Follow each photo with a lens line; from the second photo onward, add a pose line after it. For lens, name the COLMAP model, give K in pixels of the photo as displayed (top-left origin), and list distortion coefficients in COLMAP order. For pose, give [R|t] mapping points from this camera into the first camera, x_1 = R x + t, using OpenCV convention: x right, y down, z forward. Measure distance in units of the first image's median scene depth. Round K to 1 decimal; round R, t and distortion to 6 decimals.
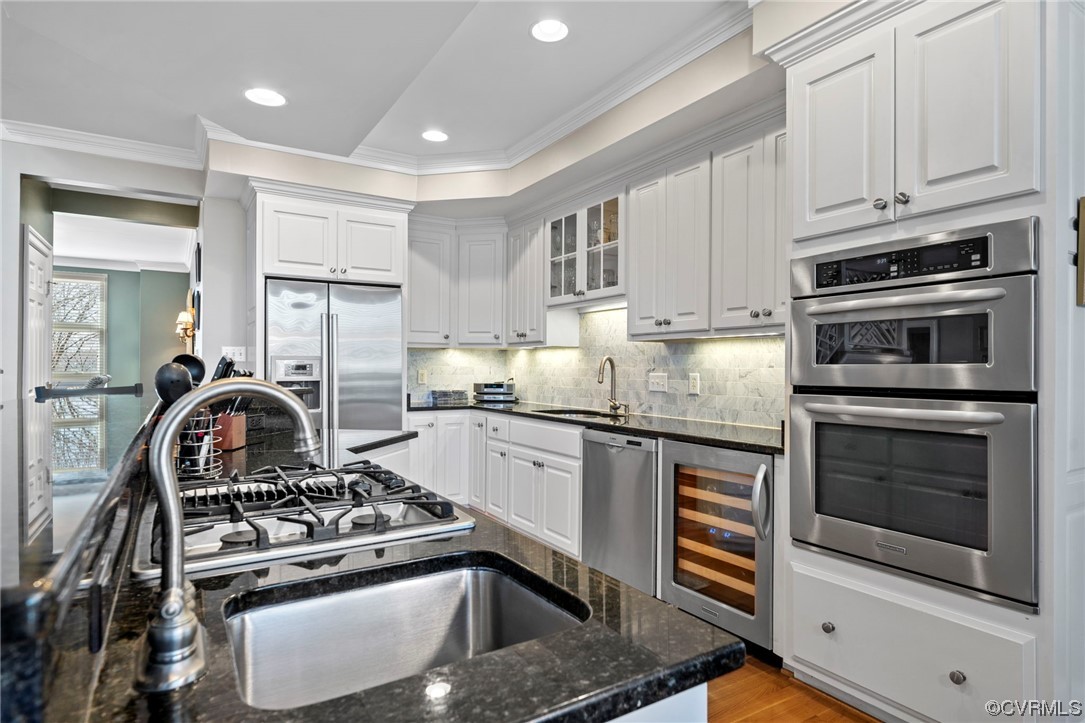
lens RADIAL K [[594.5, 0, 555.8], [0, 594.5, 364.6], [0, 0, 1]] dist [0.001716, -0.000068]
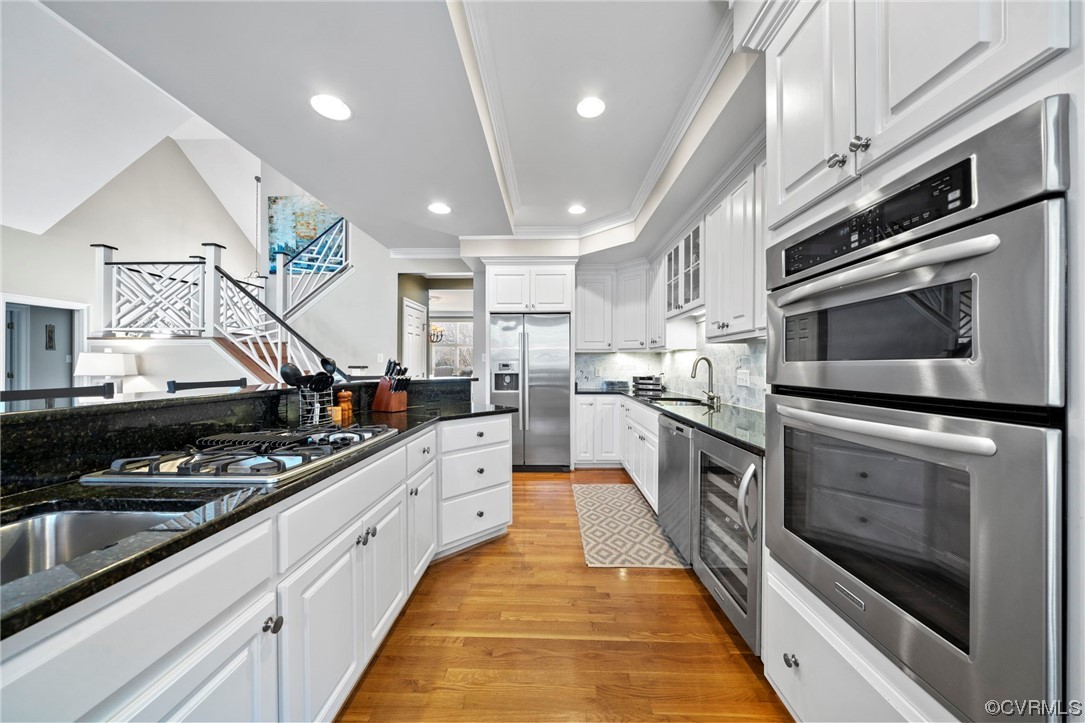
lens RADIAL K [[371.3, 0, 546.6], [0, 371.3, 363.2], [0, 0, 1]] dist [-0.005581, 0.000072]
pose [[0.834332, -0.003428, -0.551252, 0.240030], [0.002557, 0.999994, -0.002349, 0.001485], [0.551257, 0.000551, 0.834335, 0.180386]]
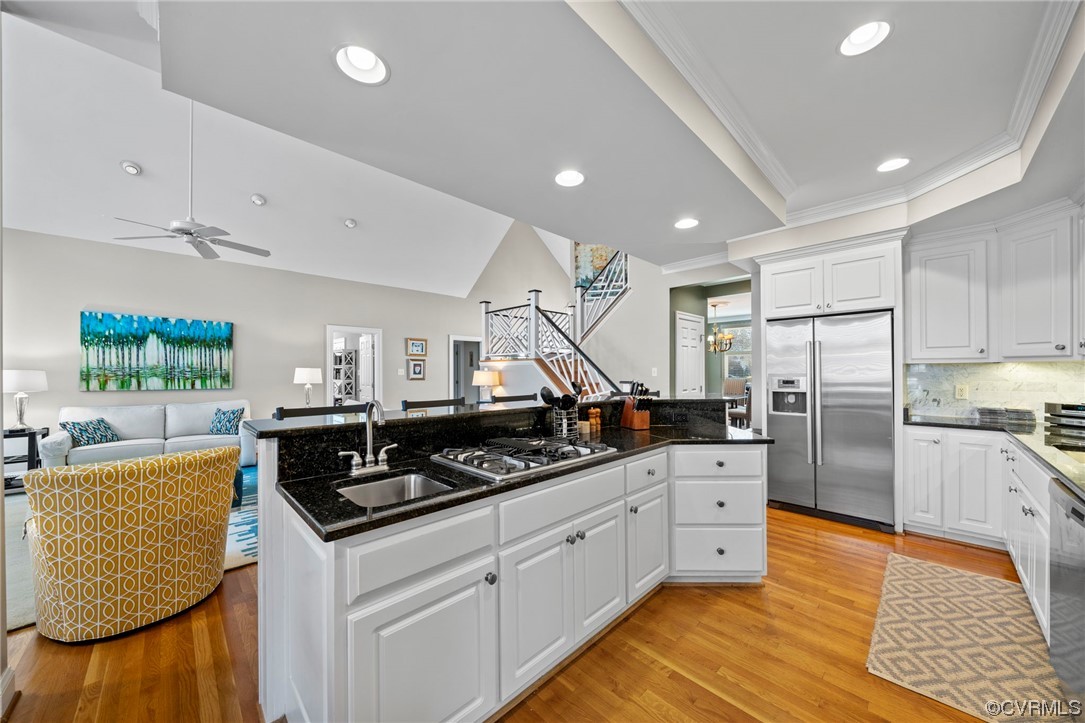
lens RADIAL K [[383.5, 0, 543.5], [0, 383.5, 369.1], [0, 0, 1]] dist [-0.005763, 0.000059]
pose [[0.208692, -0.008737, -0.977942, 0.318081], [0.006945, 0.999948, -0.007451, -0.022427], [0.977957, -0.005237, 0.208742, 0.248814]]
